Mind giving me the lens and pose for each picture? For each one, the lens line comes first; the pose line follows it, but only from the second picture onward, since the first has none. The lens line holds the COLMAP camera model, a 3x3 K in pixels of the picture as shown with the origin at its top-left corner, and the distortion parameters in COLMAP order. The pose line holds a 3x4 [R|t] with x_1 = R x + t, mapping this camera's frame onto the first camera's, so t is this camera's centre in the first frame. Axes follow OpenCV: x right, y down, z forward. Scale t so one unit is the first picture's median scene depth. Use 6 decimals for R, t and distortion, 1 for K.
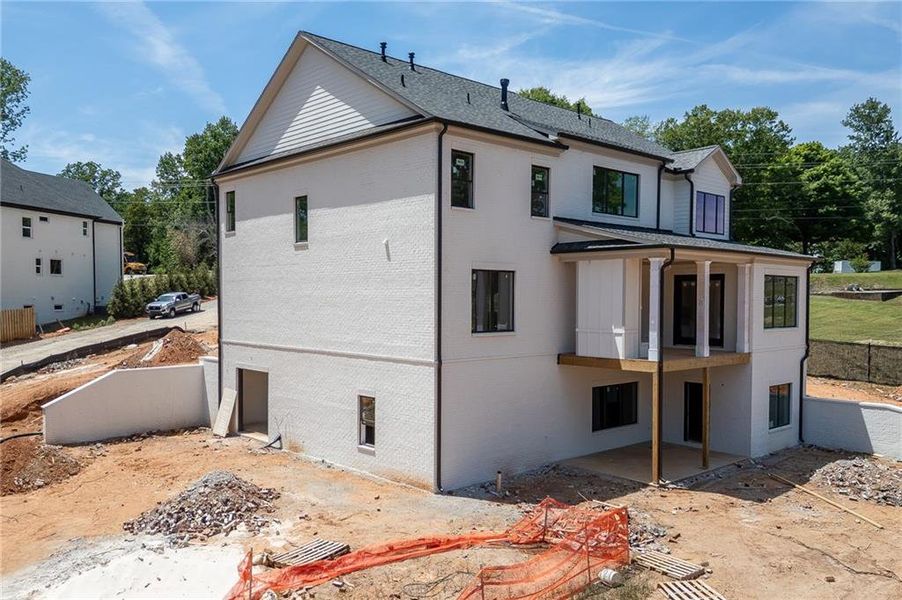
lens RADIAL K [[717.7, 0, 452.9], [0, 717.7, 301.4], [0, 0, 1]] dist [0.048855, -0.030744]
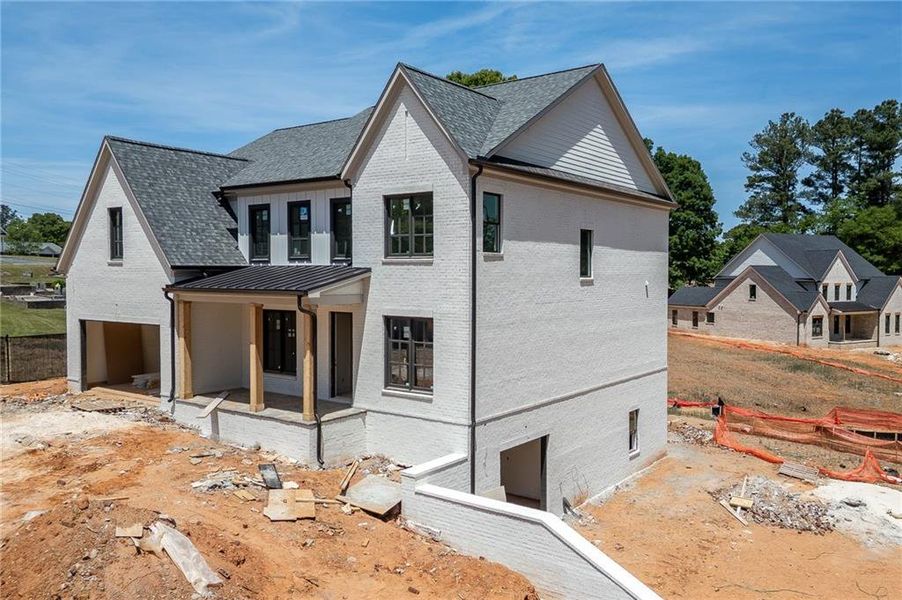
lens RADIAL K [[717.7, 0, 473.2], [0, 717.7, 283.3], [0, 0, 1]] dist [0.048855, -0.030744]
pose [[-0.190837, -0.013413, 0.981530, -1.113317], [0.013578, 0.999775, 0.016302, -0.092261], [-0.981528, 0.016438, -0.190612, 1.327022]]
